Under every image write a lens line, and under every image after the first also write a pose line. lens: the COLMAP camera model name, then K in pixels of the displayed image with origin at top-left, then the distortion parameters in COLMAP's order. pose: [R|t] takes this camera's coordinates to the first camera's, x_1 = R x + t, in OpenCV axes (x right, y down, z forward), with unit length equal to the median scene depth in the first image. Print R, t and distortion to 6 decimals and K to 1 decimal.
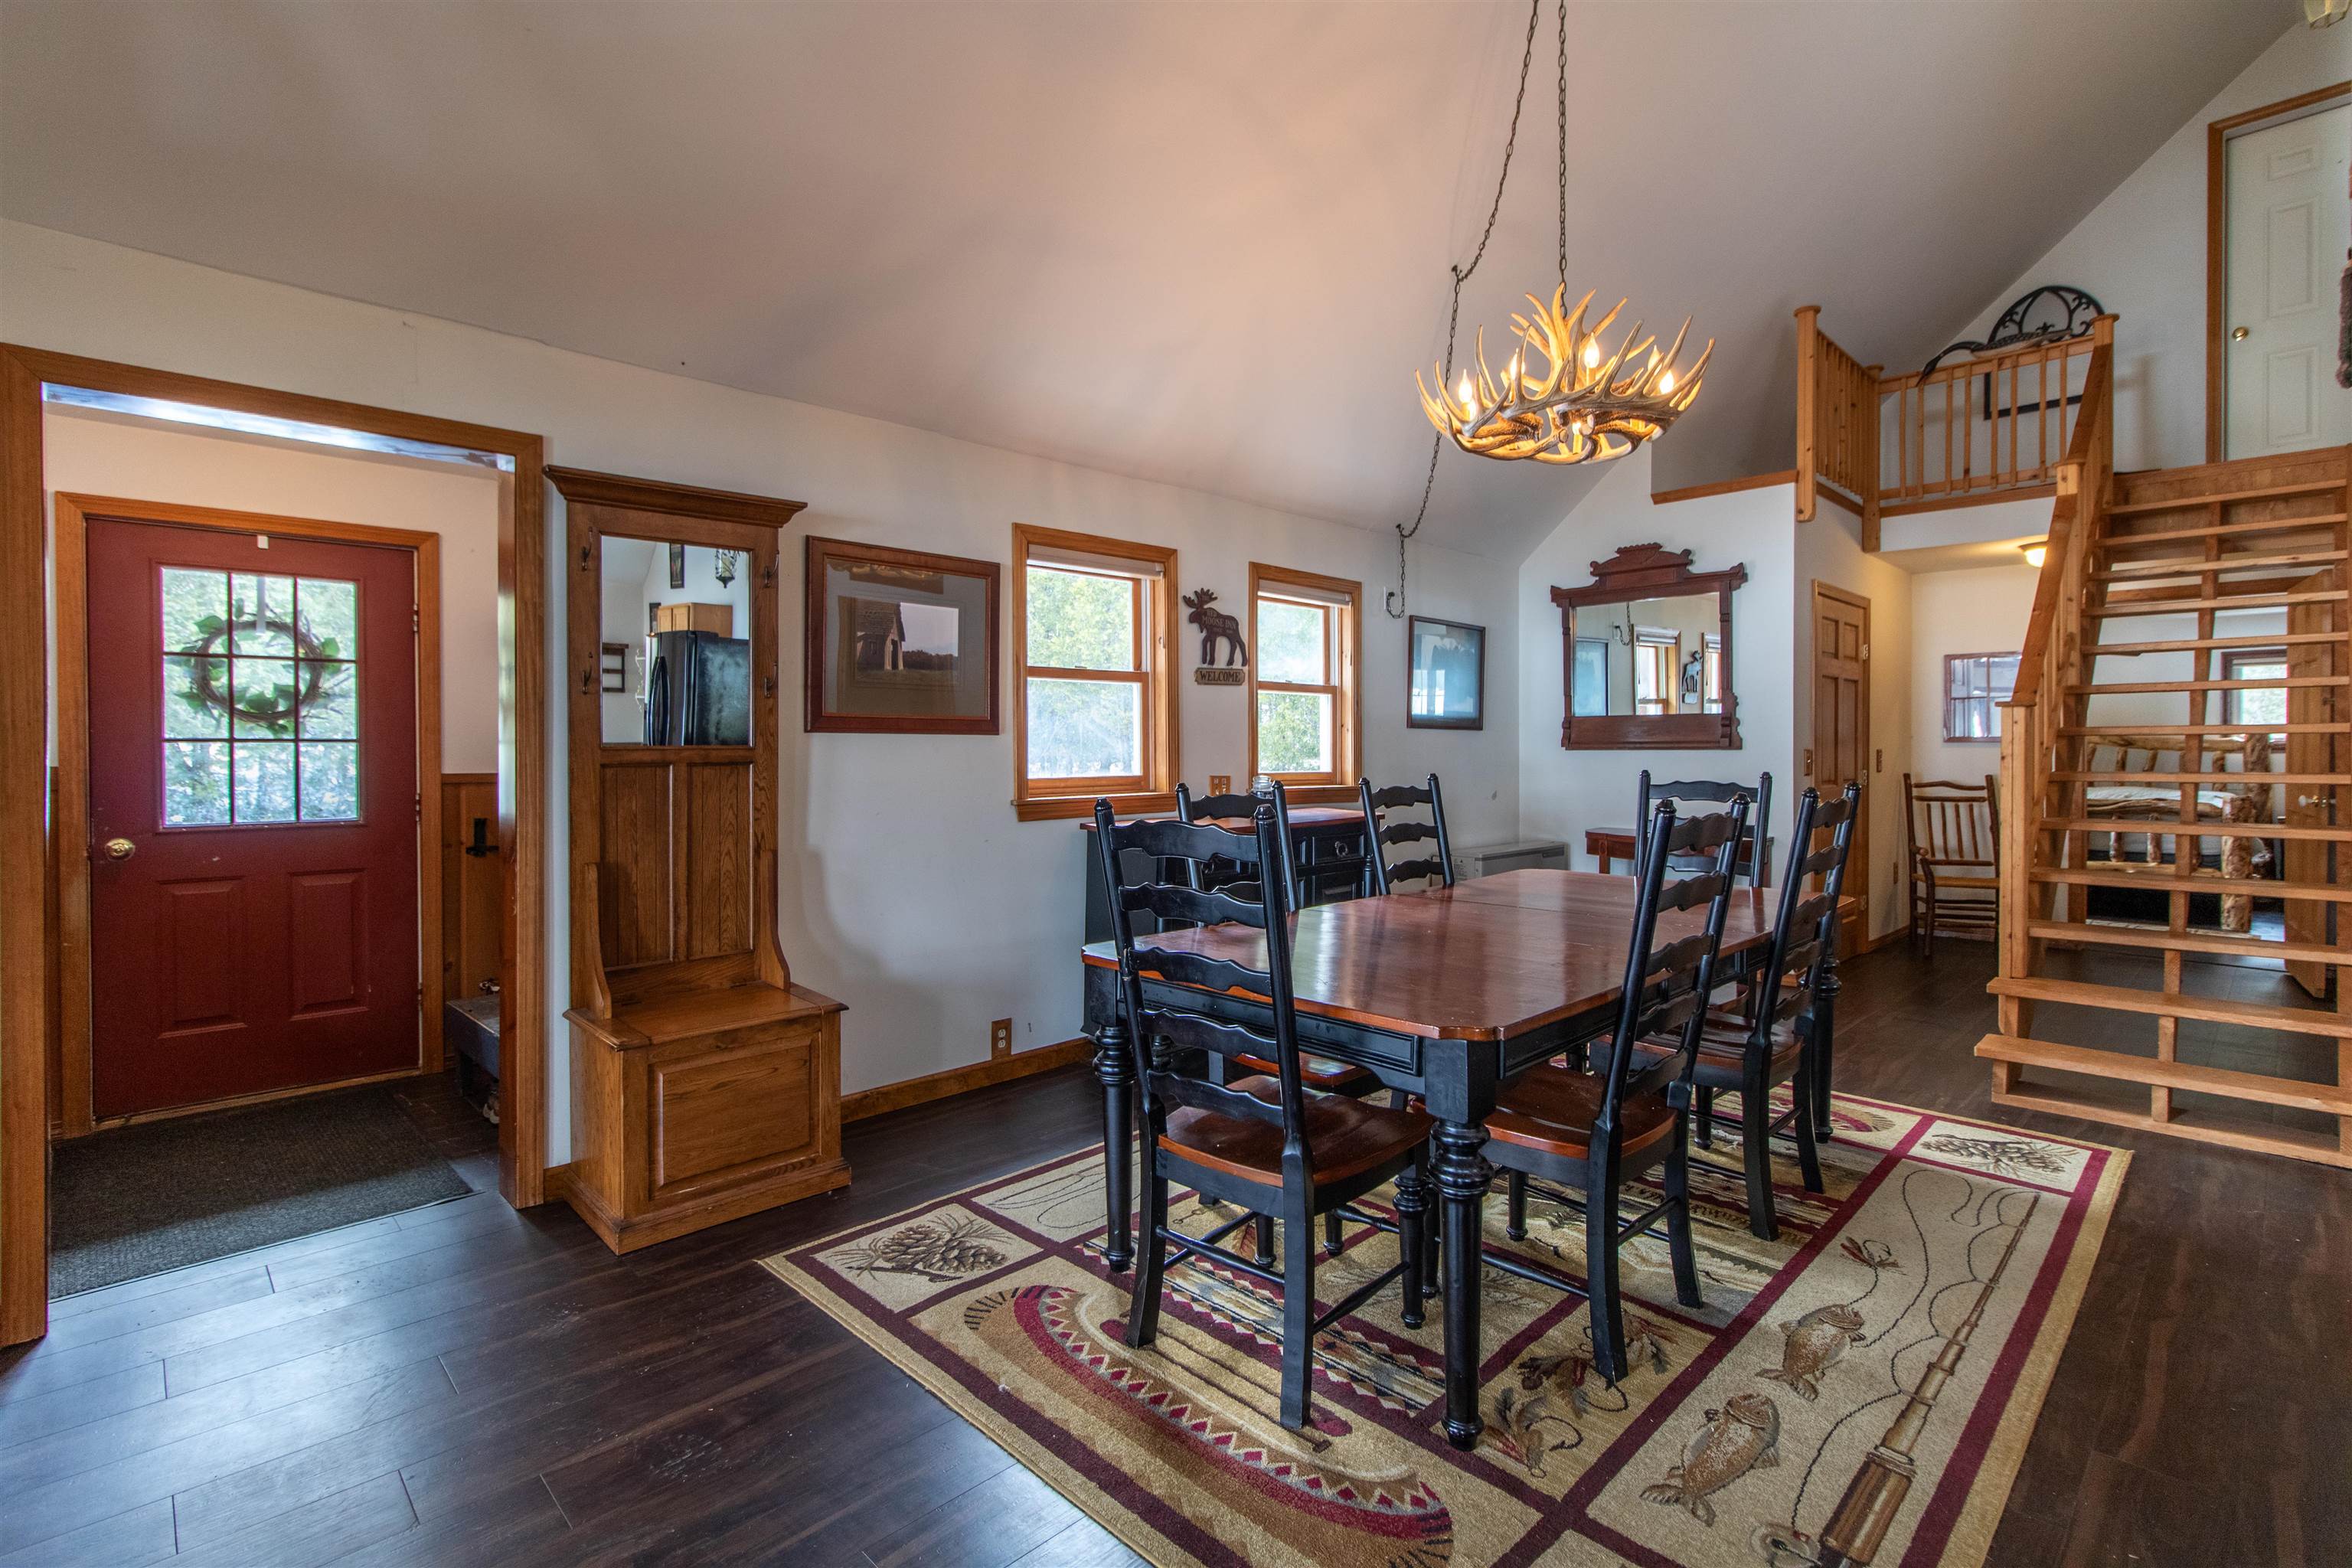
lens RADIAL K [[1092.6, 0, 1179.6], [0, 1092.6, 762.9], [0, 0, 1]] dist [0.003083, -0.000534]
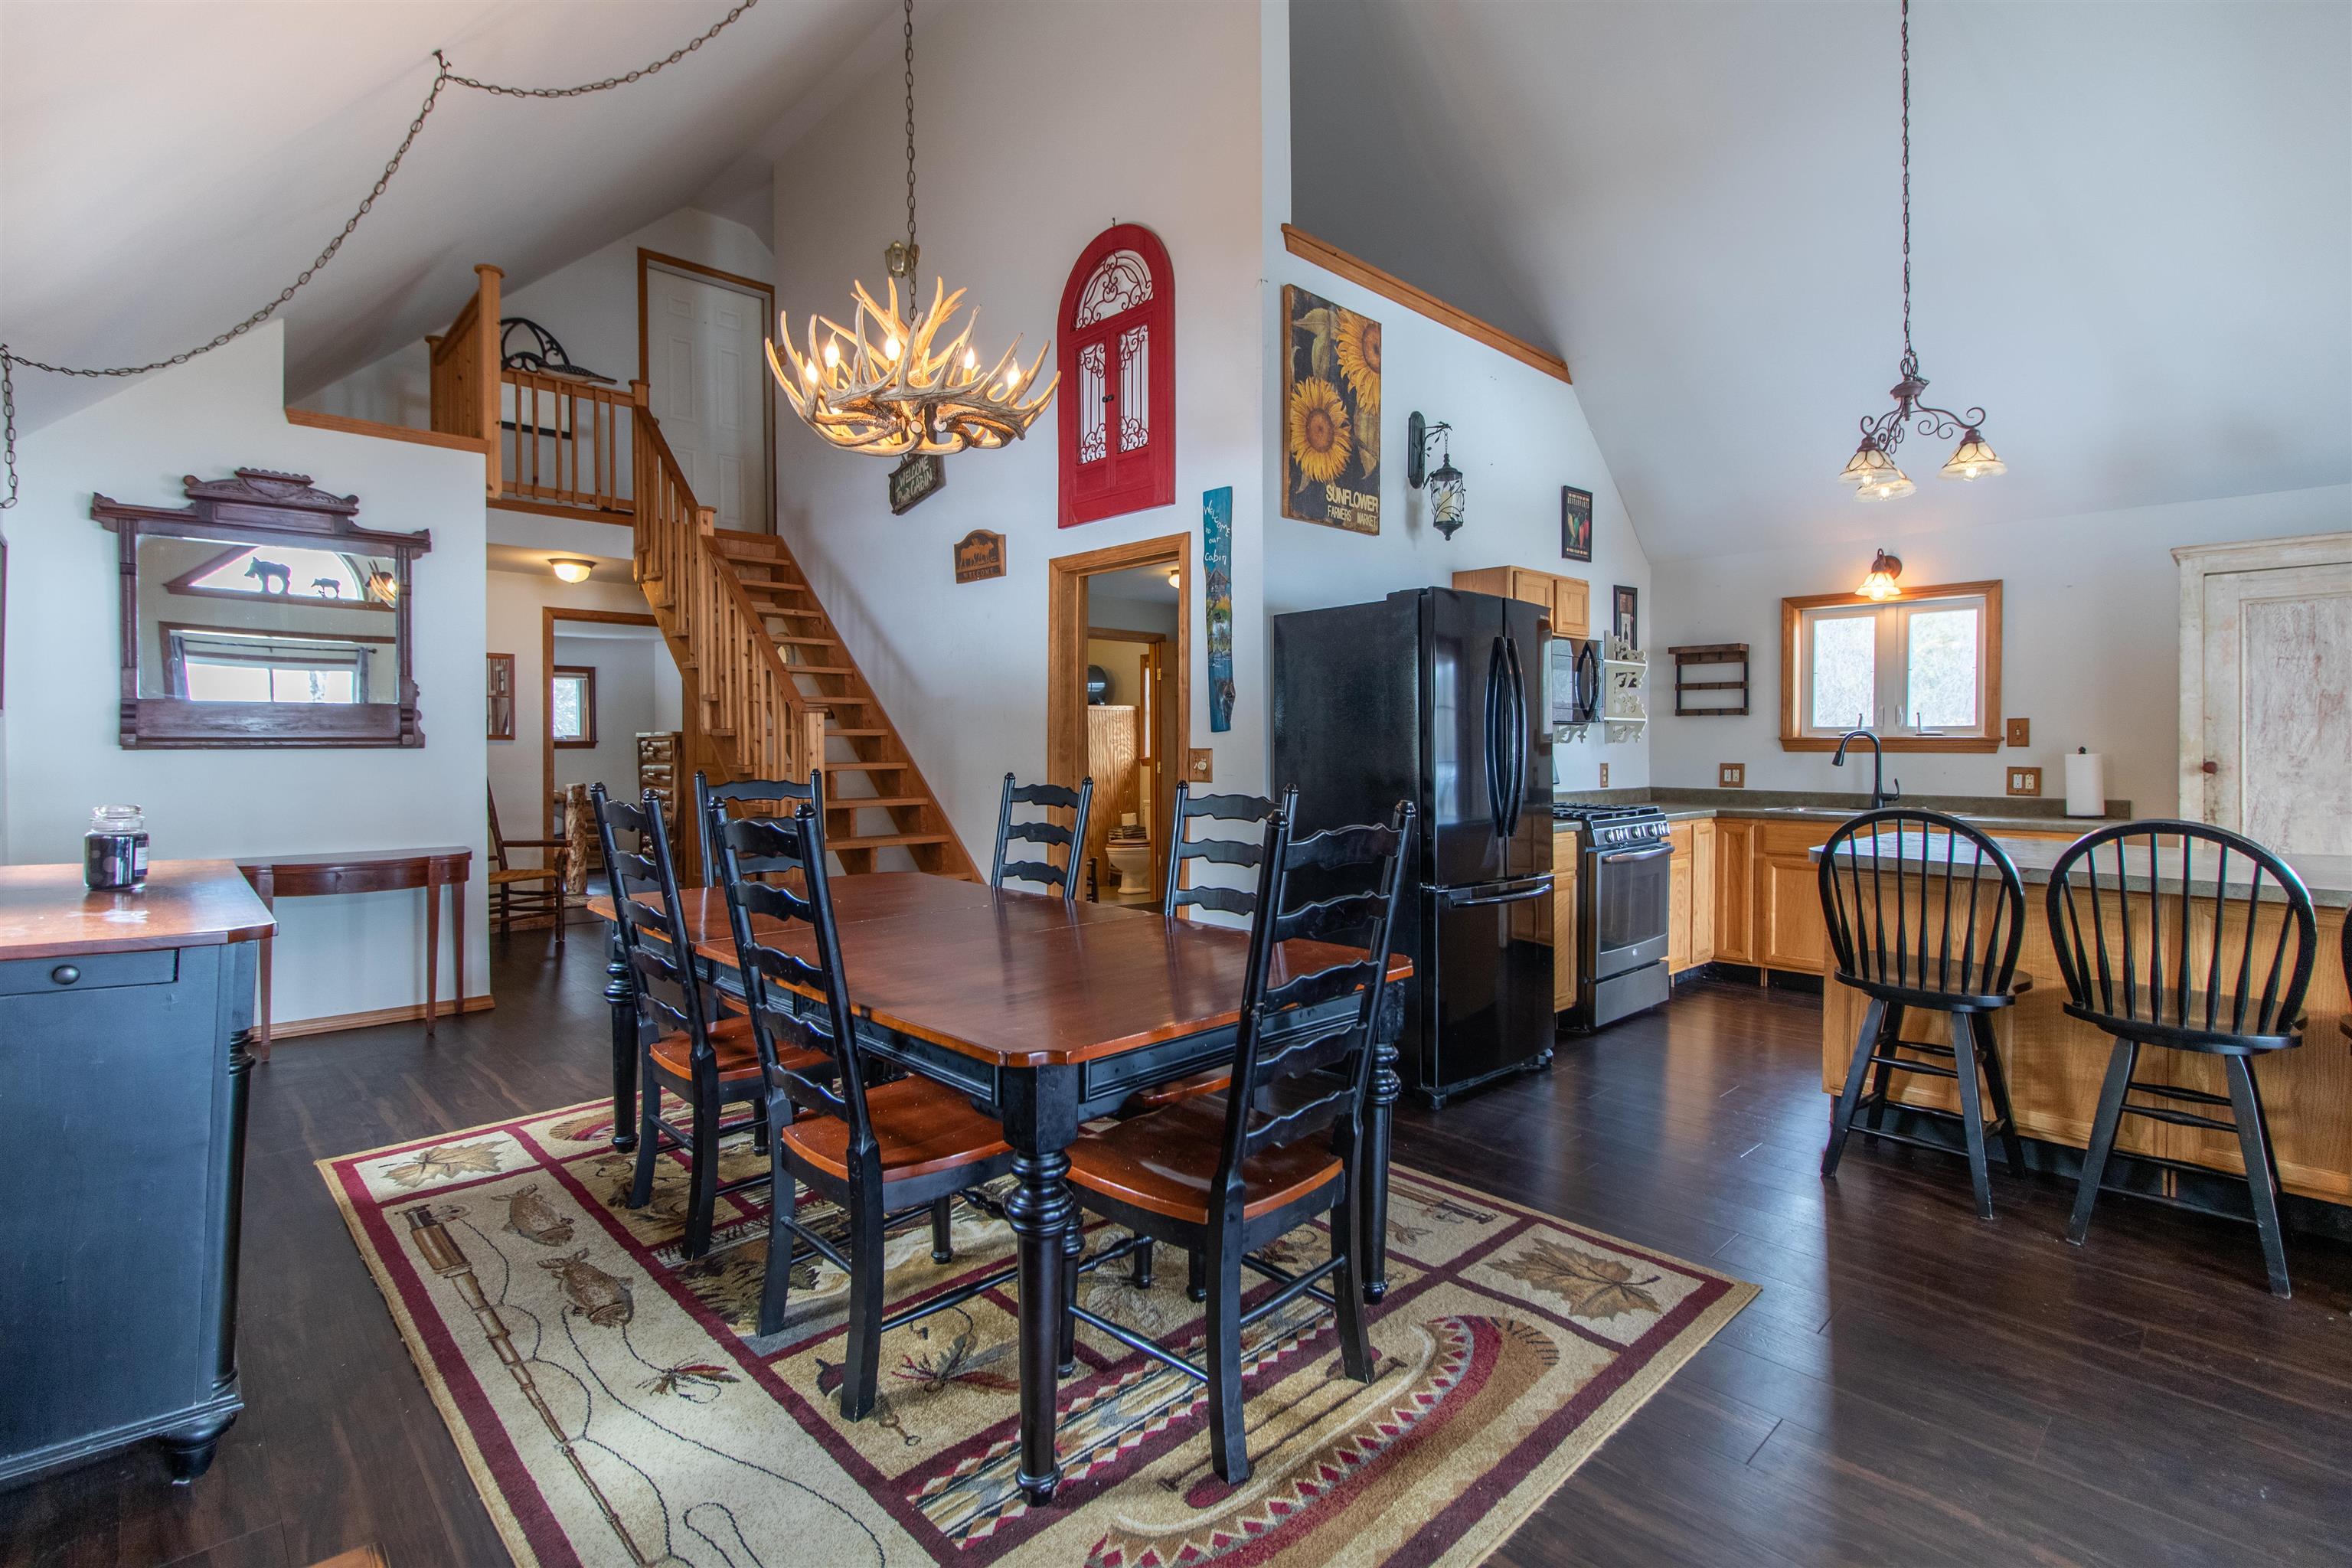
lens RADIAL K [[1092.6, 0, 1194.5], [0, 1092.6, 746.6], [0, 0, 1]] dist [0.003083, -0.000534]
pose [[0.003829, -0.003744, 0.999986, -0.498229], [0.014531, 0.999888, 0.003688, -0.011738], [-0.999887, 0.014516, 0.003883, 0.592708]]
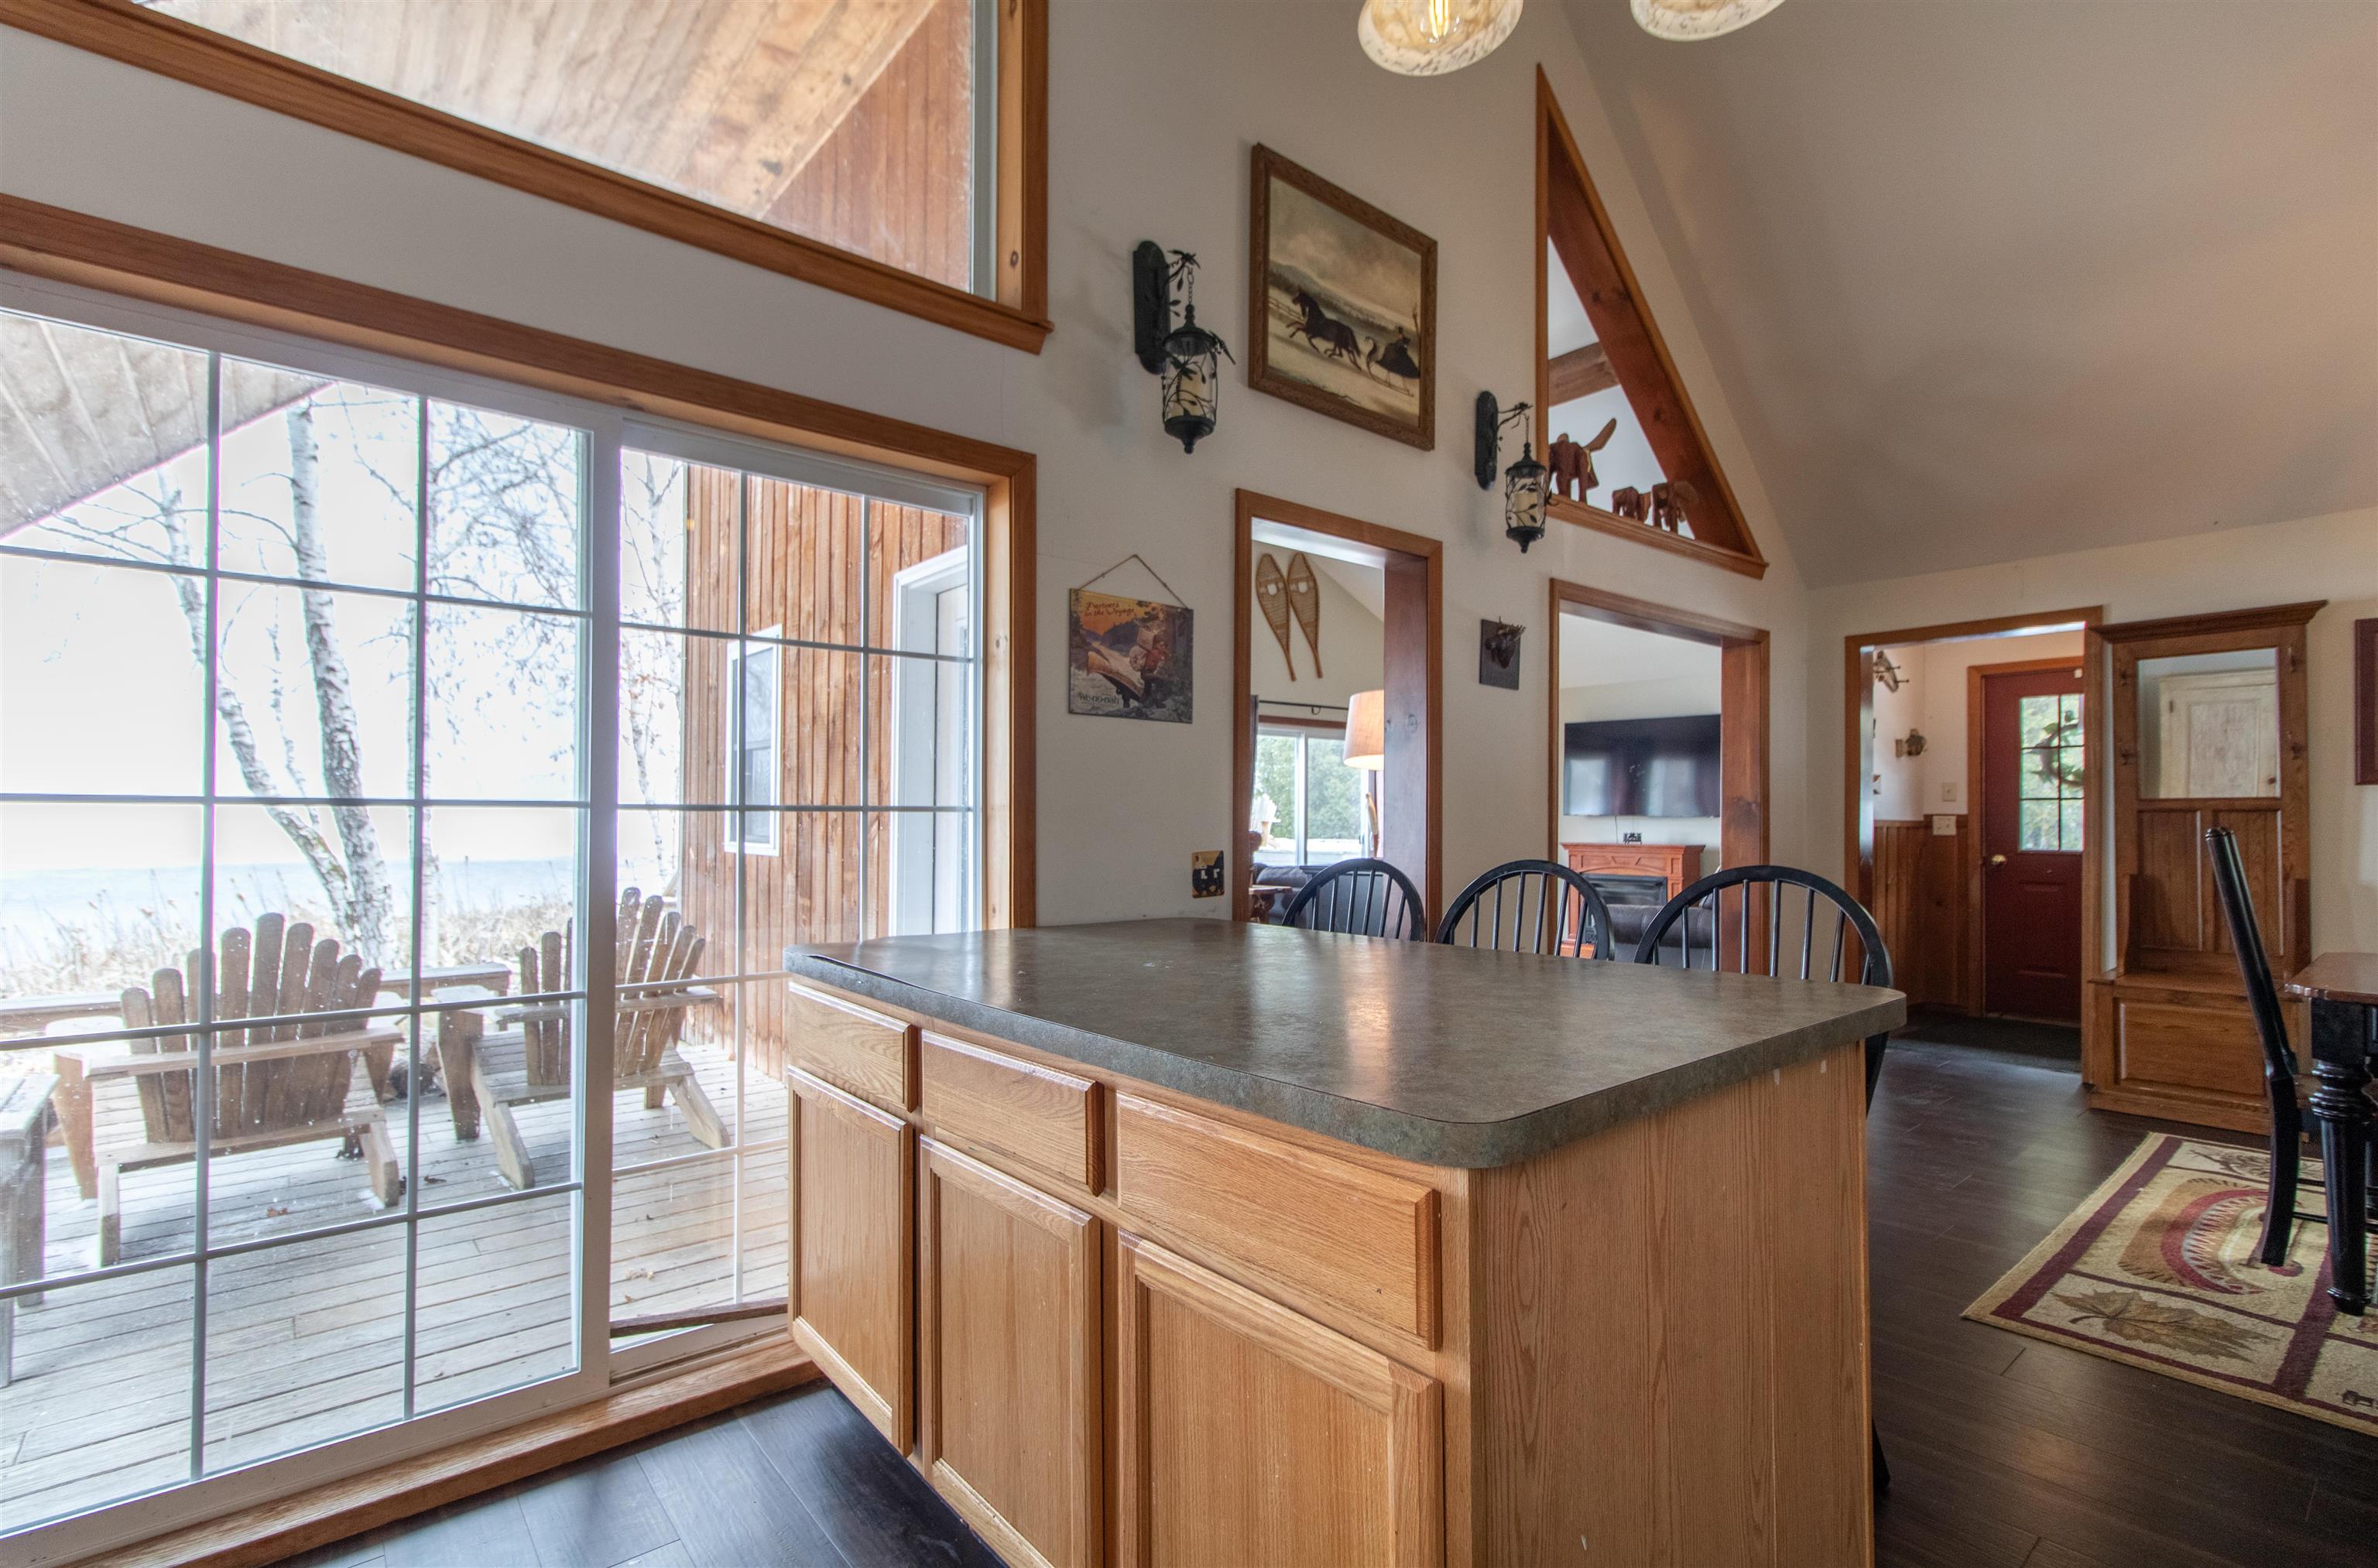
lens RADIAL K [[1097.7, 0, 1191.2], [0, 1097.7, 805.2], [0, 0, 1]] dist [0.001854, 0.002337]
pose [[-0.077193, -0.007468, -0.996988, 0.850674], [-0.014886, 0.999869, -0.006337, 0.018183], [0.996905, 0.014352, -0.077294, -0.152558]]
